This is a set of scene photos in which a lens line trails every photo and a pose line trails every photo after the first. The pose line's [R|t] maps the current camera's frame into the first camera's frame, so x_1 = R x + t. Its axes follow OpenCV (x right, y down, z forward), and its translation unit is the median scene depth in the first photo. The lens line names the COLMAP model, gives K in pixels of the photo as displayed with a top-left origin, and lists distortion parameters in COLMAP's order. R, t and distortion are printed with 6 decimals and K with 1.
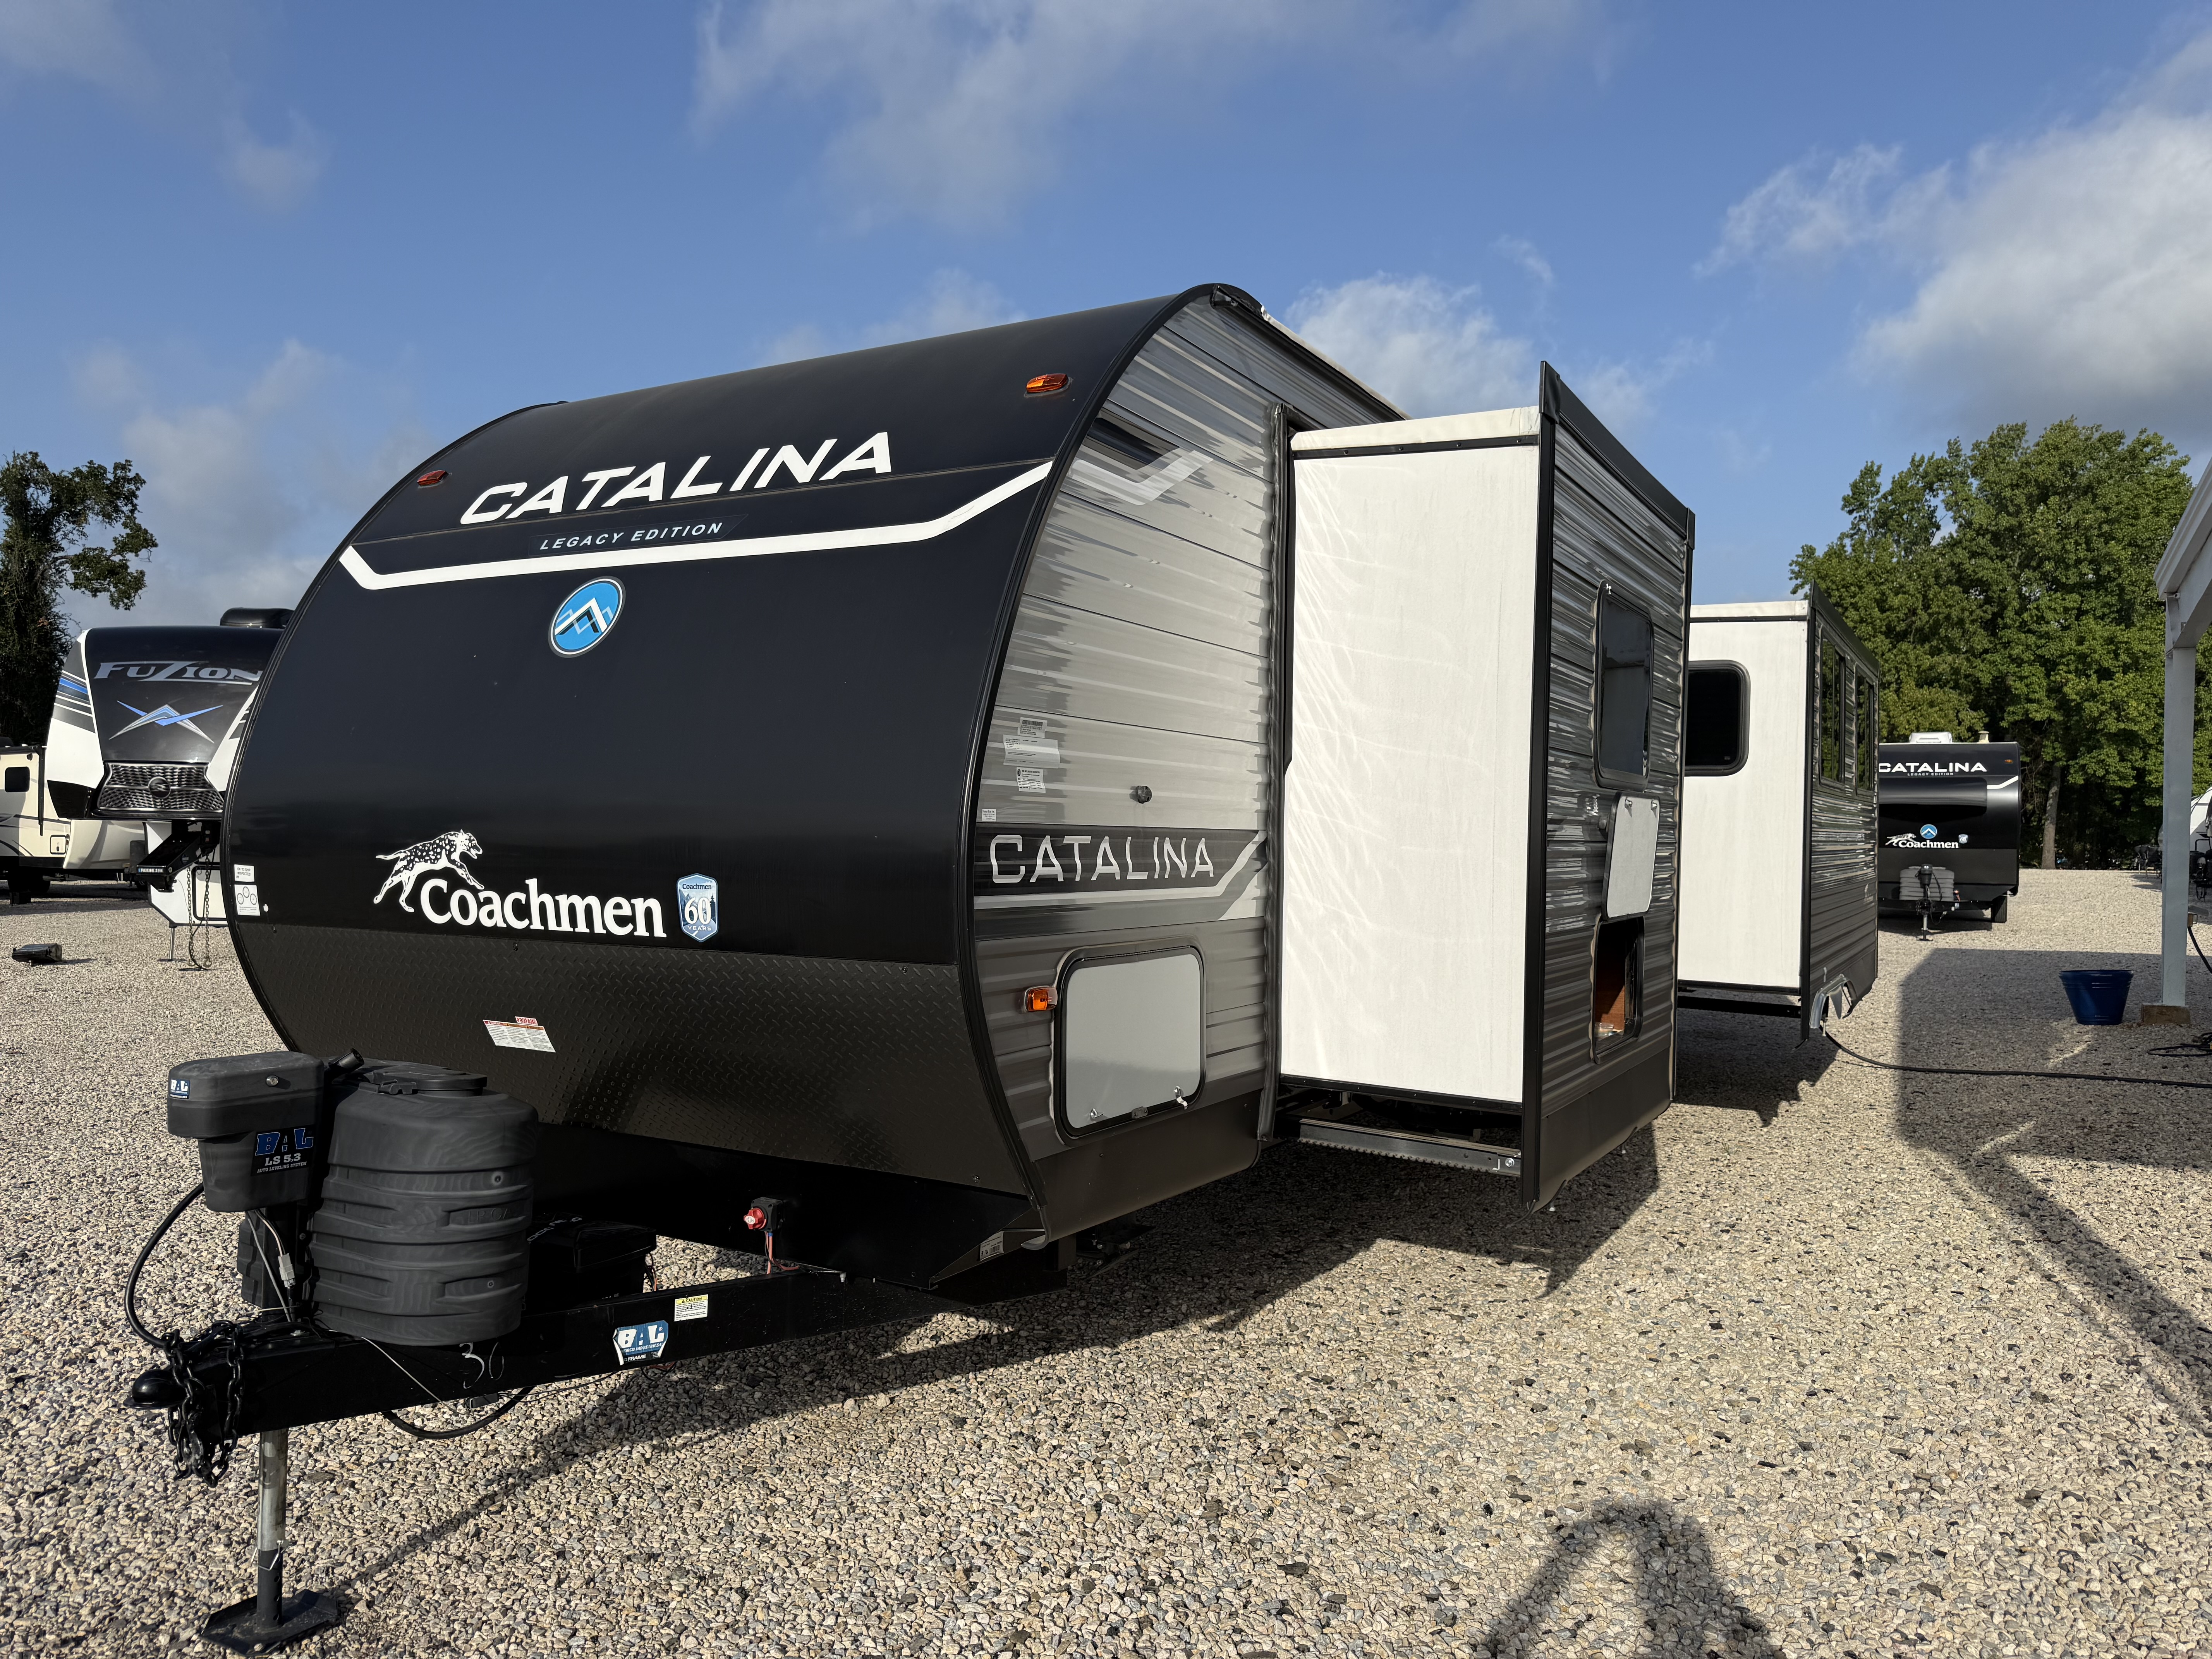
lens RADIAL K [[1524.9, 0, 1116.5], [0, 1524.9, 823.6], [0, 0, 1]] dist [0.067472, -0.079948]
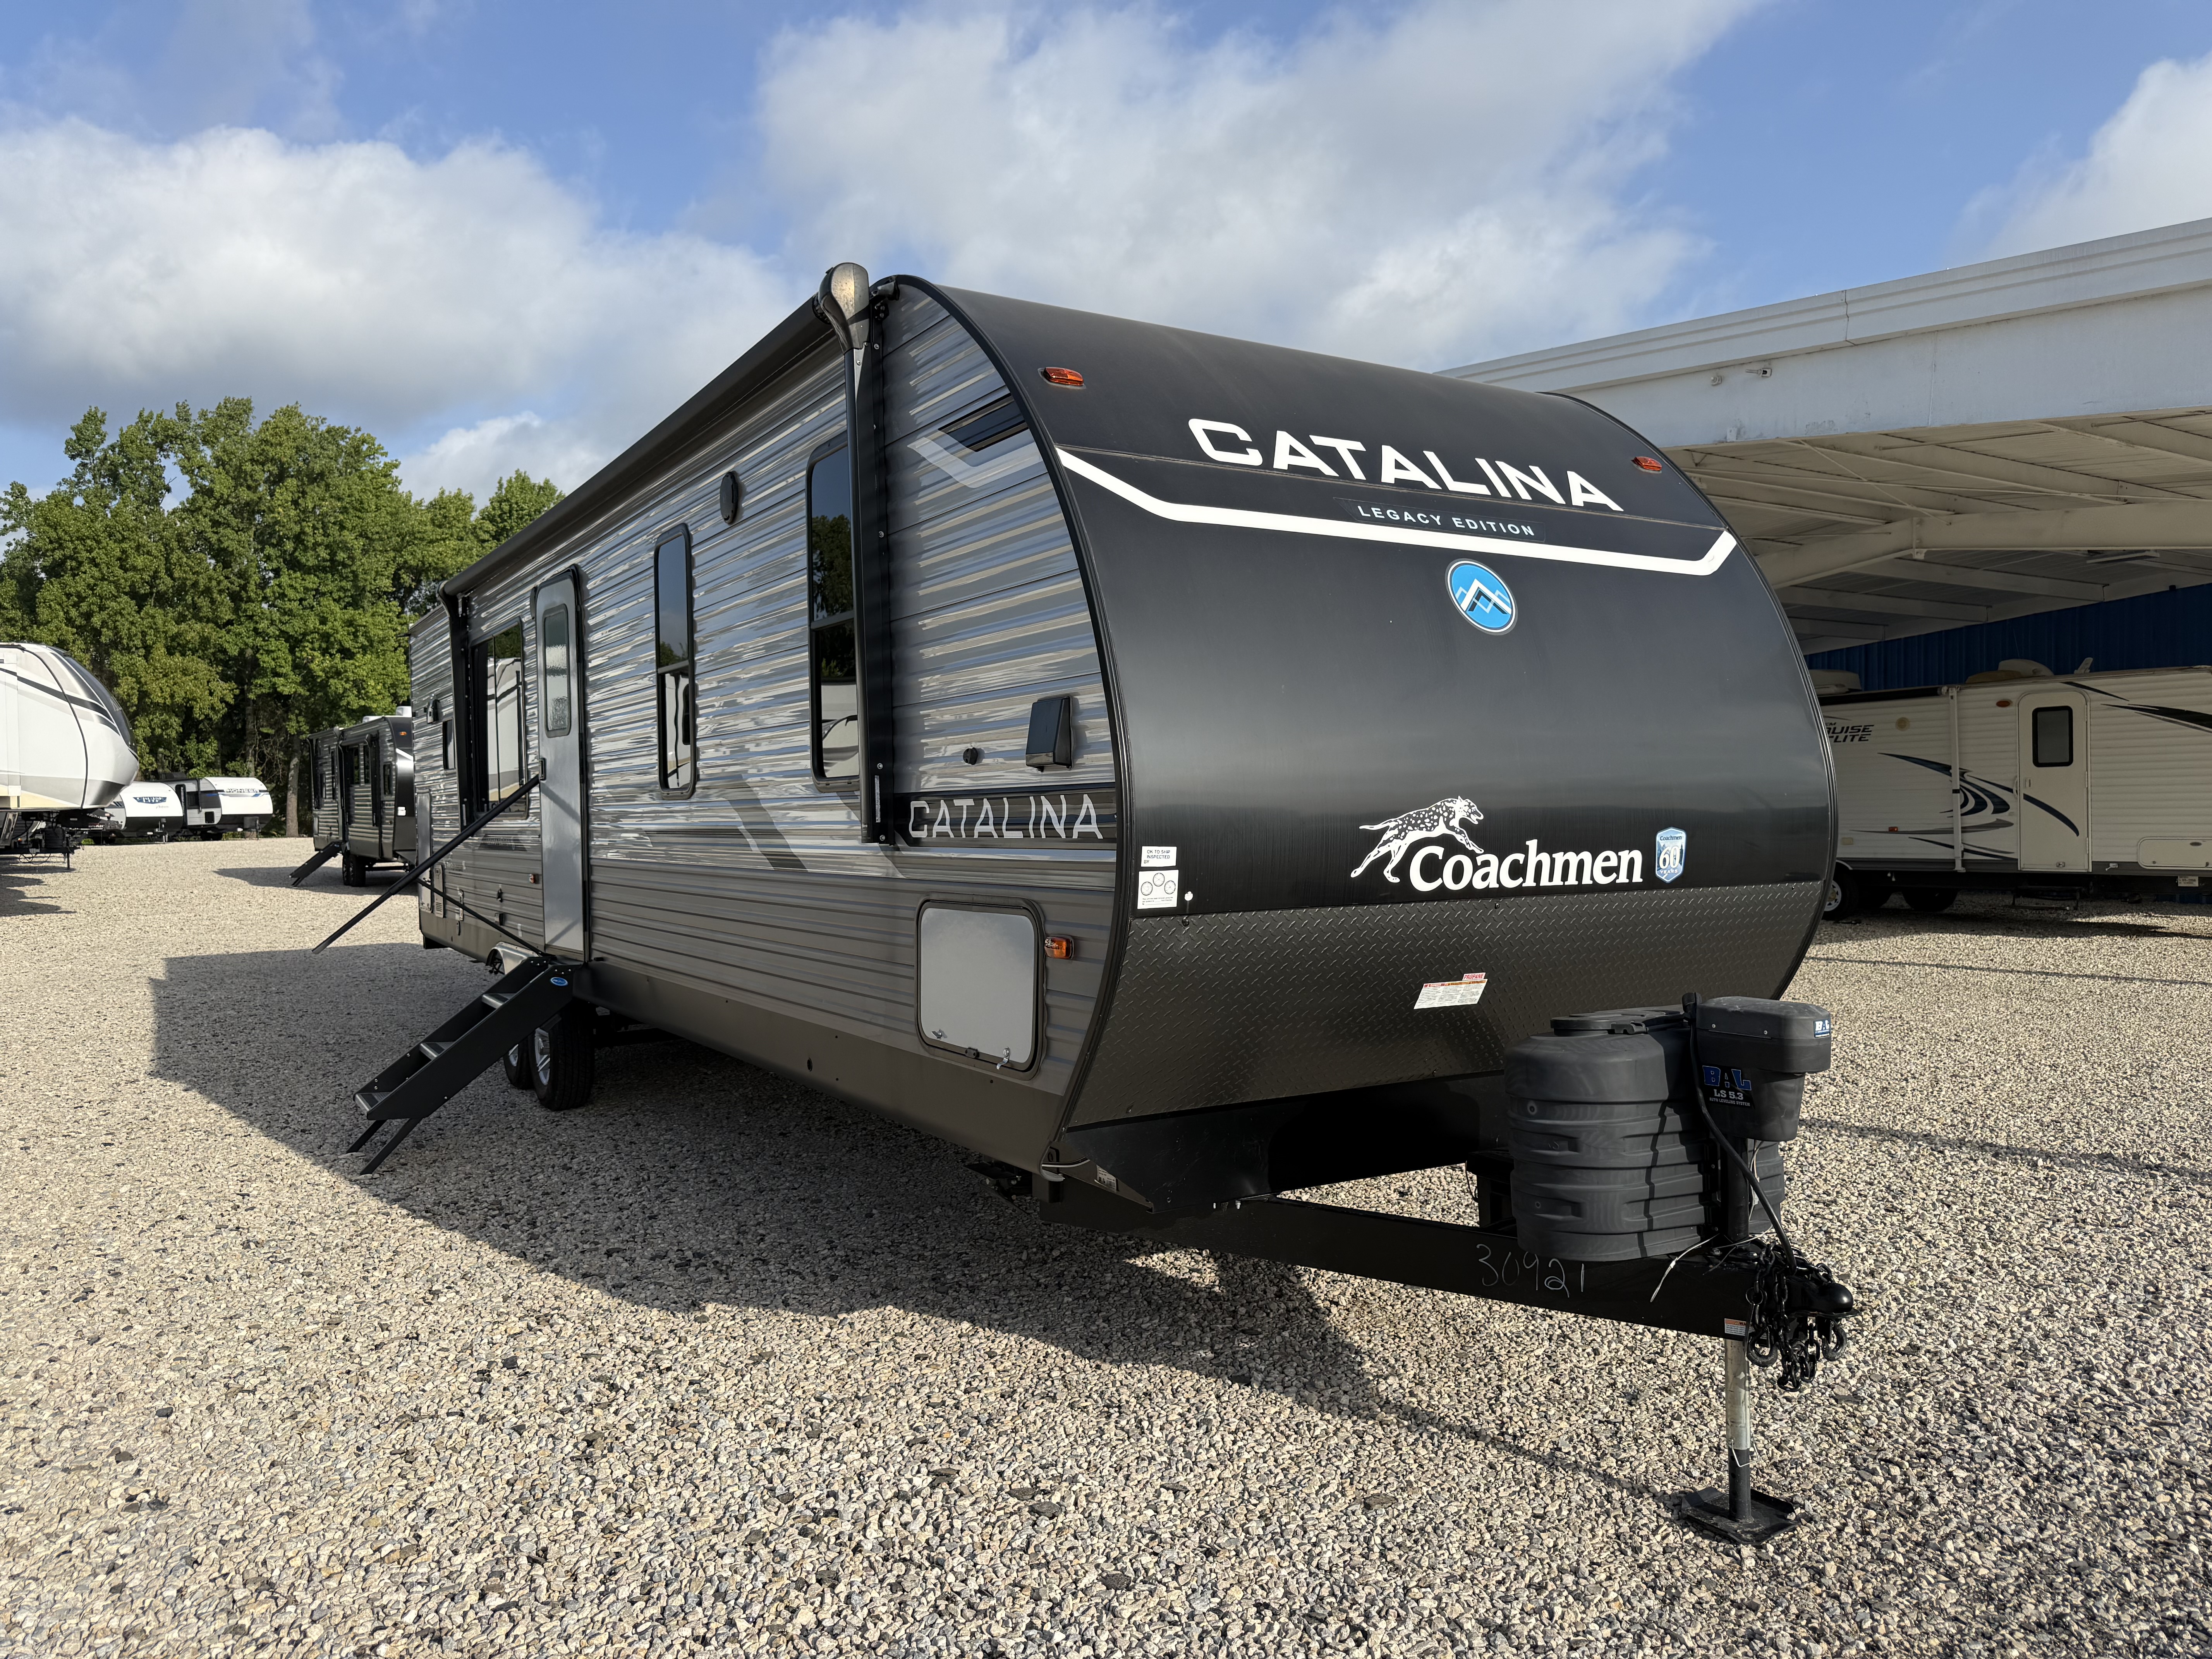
lens RADIAL K [[1524.9, 0, 1097.7], [0, 1524.9, 811.1], [0, 0, 1]] dist [0.067472, -0.079948]
pose [[0.504338, -0.020717, 0.863258, -1.429045], [0.011552, 0.999785, 0.017244, -0.006316], [-0.863429, 0.001276, 0.504469, 0.703166]]
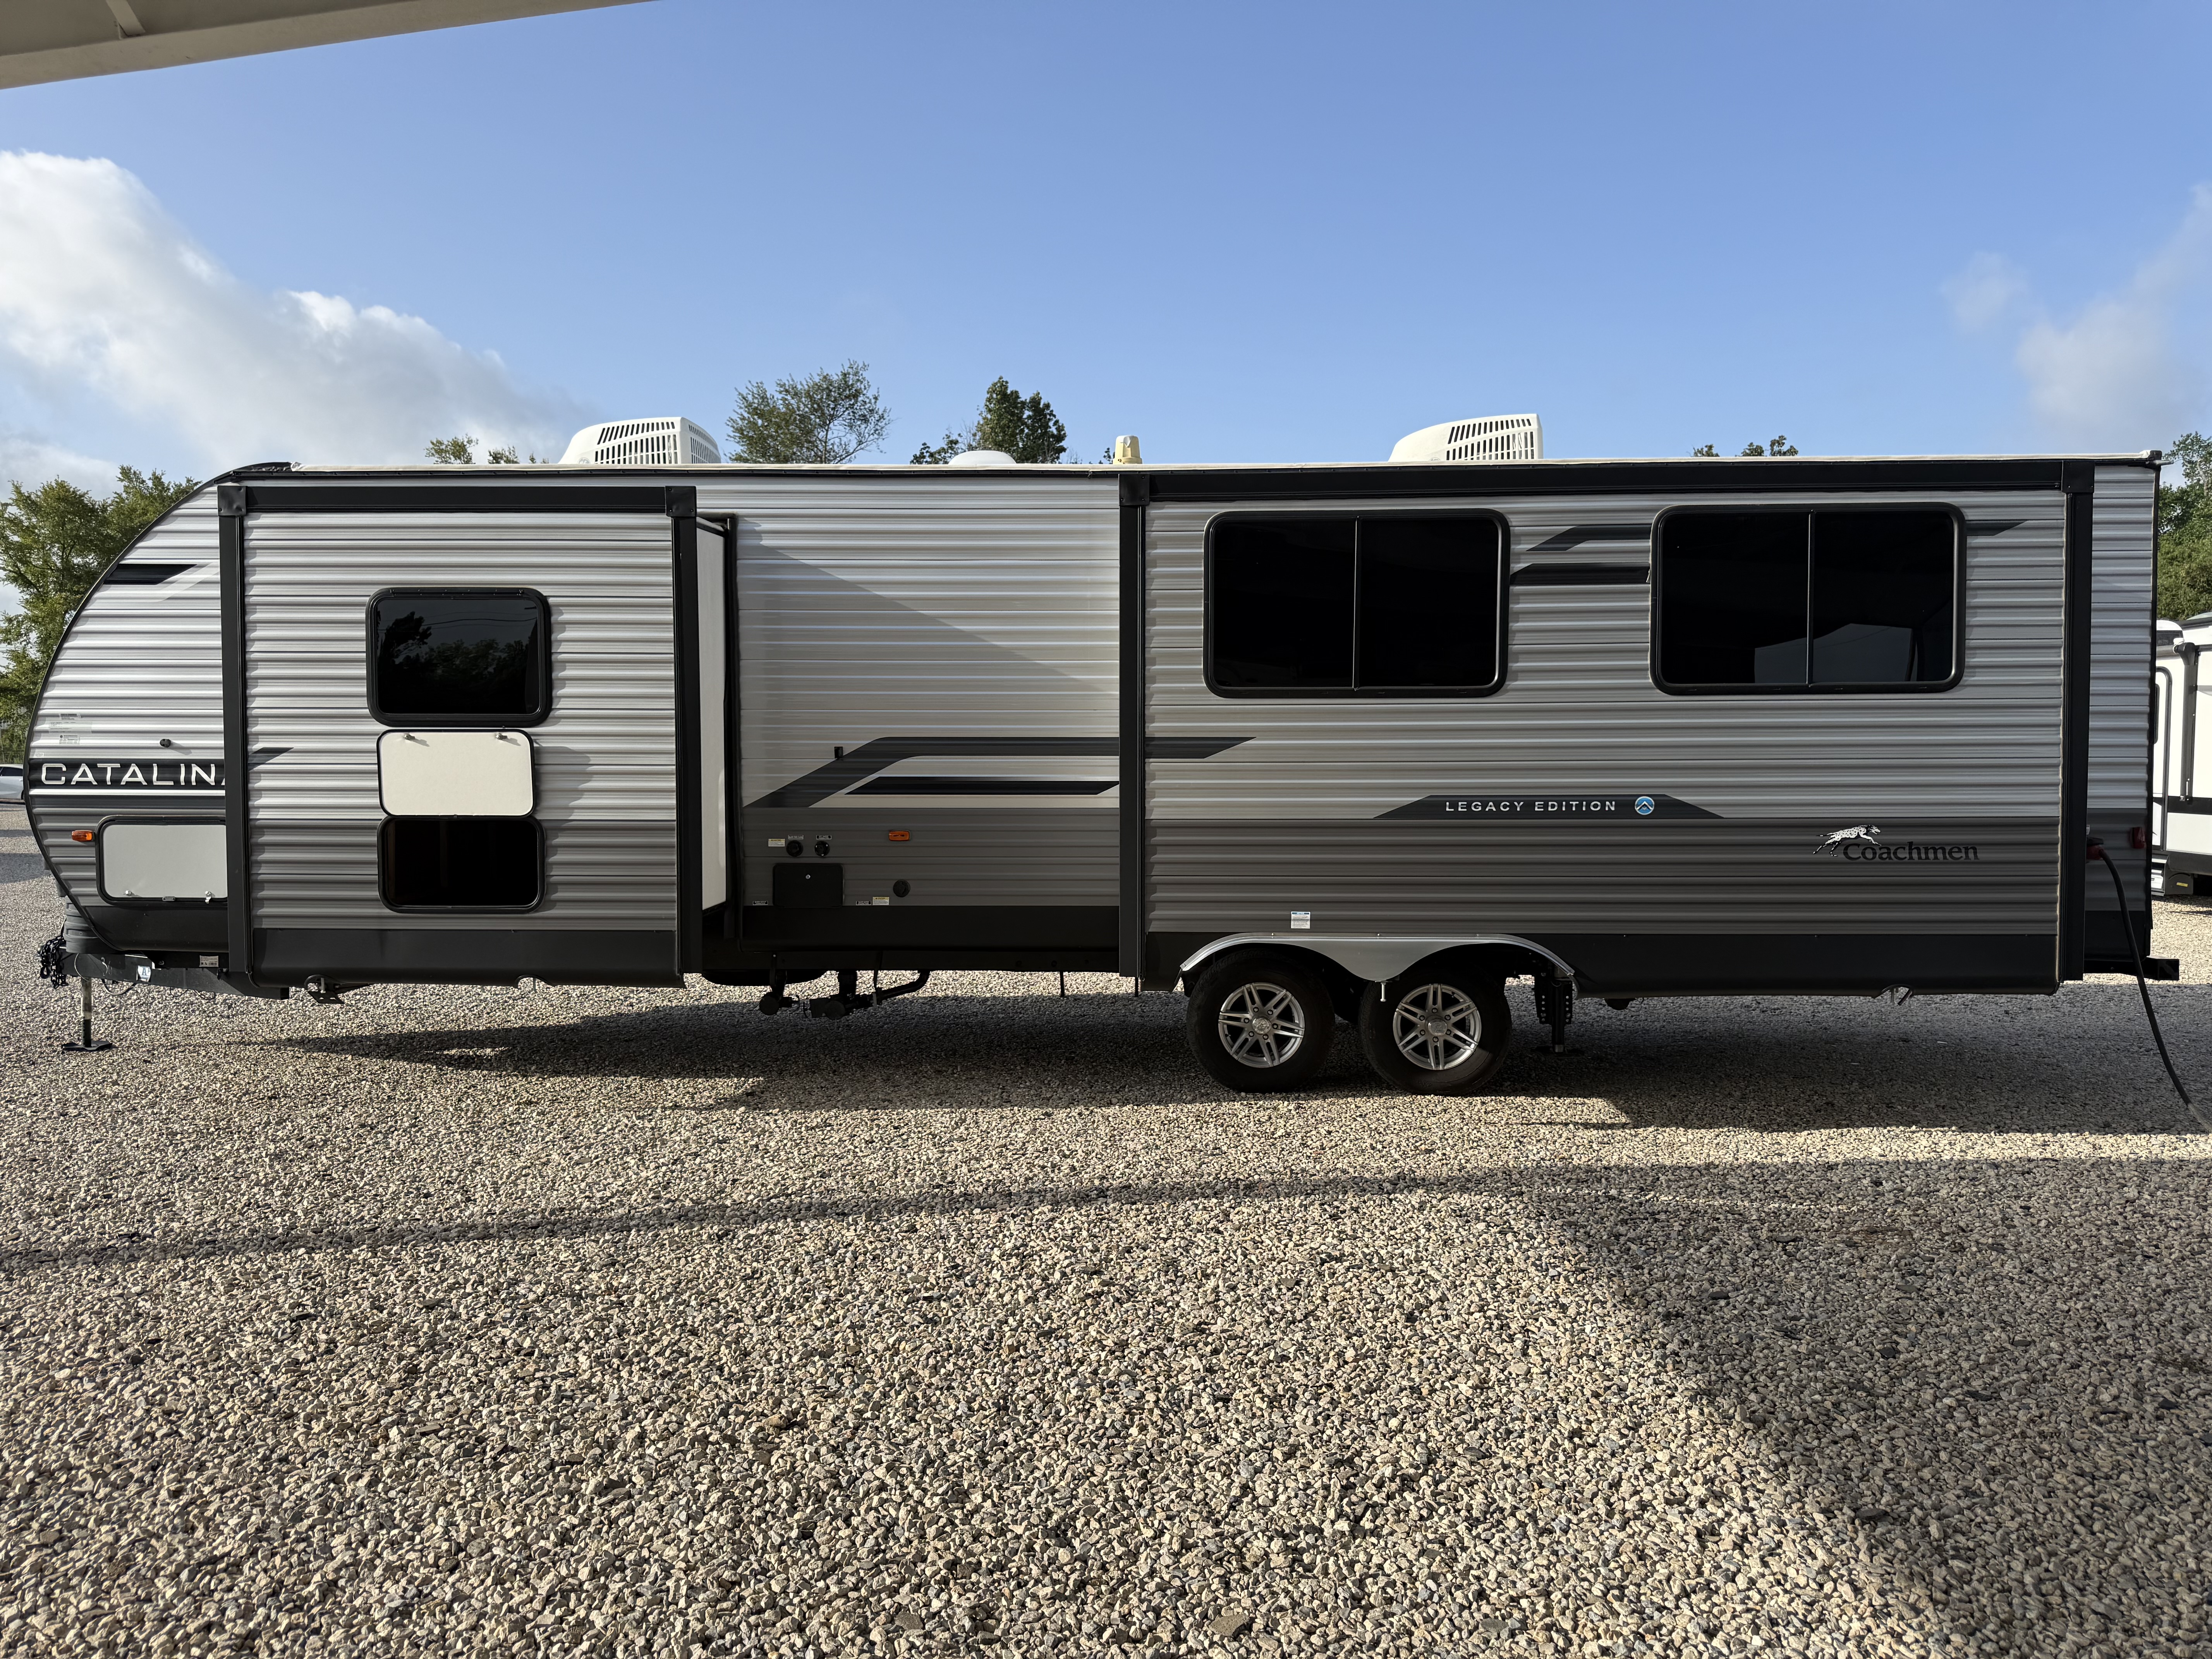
lens RADIAL K [[1524.9, 0, 1106.1], [0, 1524.9, 841.1], [0, 0, 1]] dist [0.067472, -0.079948]
pose [[0.470420, 0.032867, -0.881830, 2.431516], [0.009752, 0.999051, 0.042438, 0.036561], [0.882389, -0.028564, 0.469653, 1.141841]]
